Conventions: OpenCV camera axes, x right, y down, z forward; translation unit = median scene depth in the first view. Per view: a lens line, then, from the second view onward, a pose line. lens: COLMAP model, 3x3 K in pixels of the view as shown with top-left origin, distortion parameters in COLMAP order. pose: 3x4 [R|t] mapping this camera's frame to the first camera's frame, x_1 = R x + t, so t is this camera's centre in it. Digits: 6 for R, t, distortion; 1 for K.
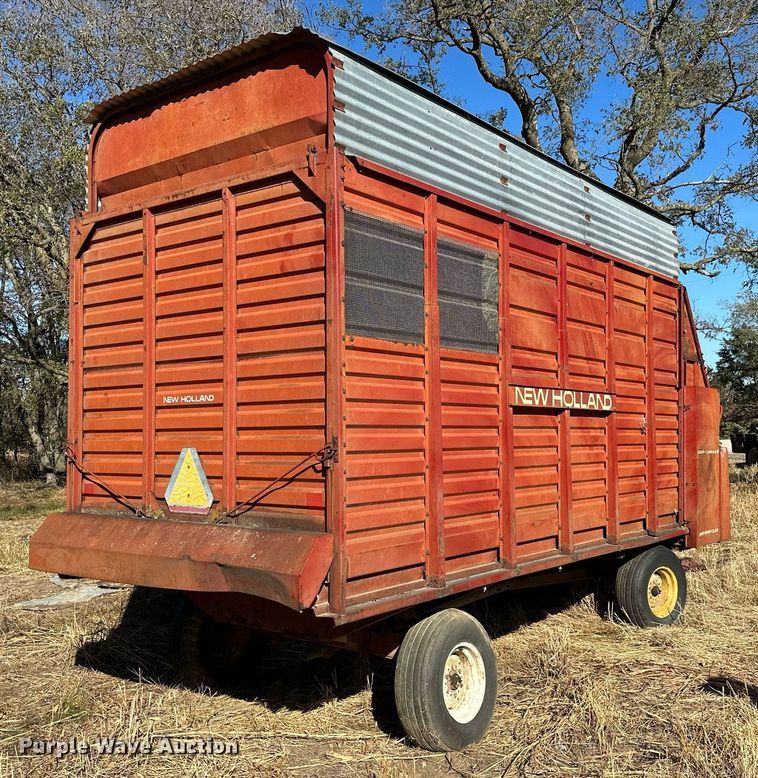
lens RADIAL K [[845.3, 0, 379.0], [0, 845.3, 389.0], [0, 0, 1]] dist [0.135102, -0.014428]
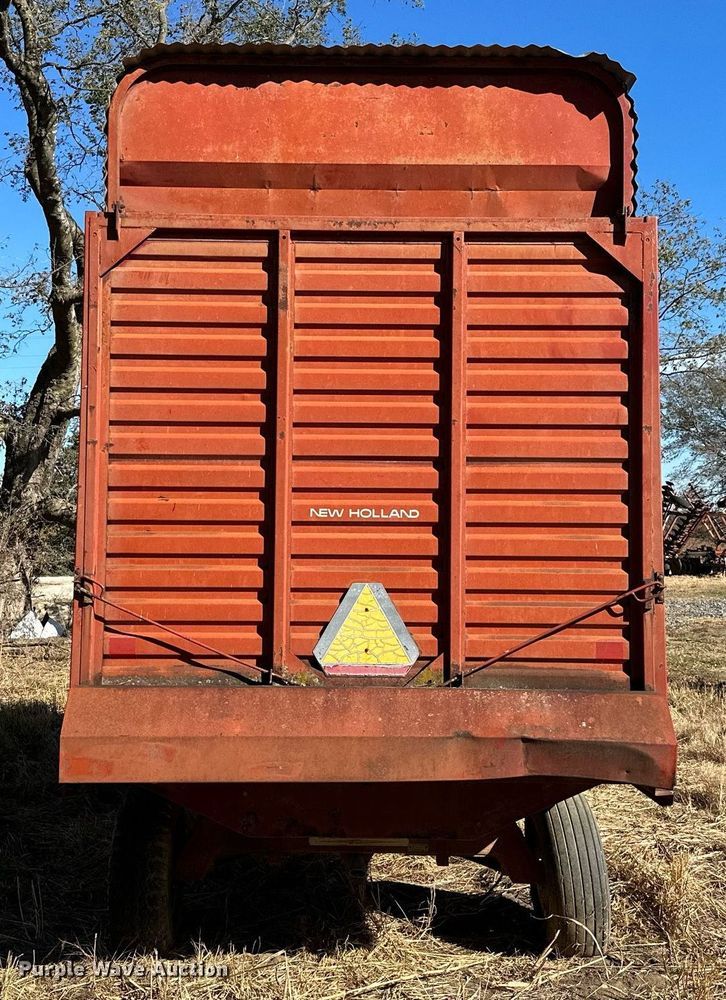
lens RADIAL K [[1147.7, 0, 364.0], [0, 1147.7, 490.5], [0, 0, 1]] dist [0.154213, -0.028420]
pose [[0.783882, 0.058459, 0.618152, -0.831049], [-0.047569, 0.998286, -0.034086, 0.025839], [-0.619085, -0.002686, 0.785319, 0.260049]]
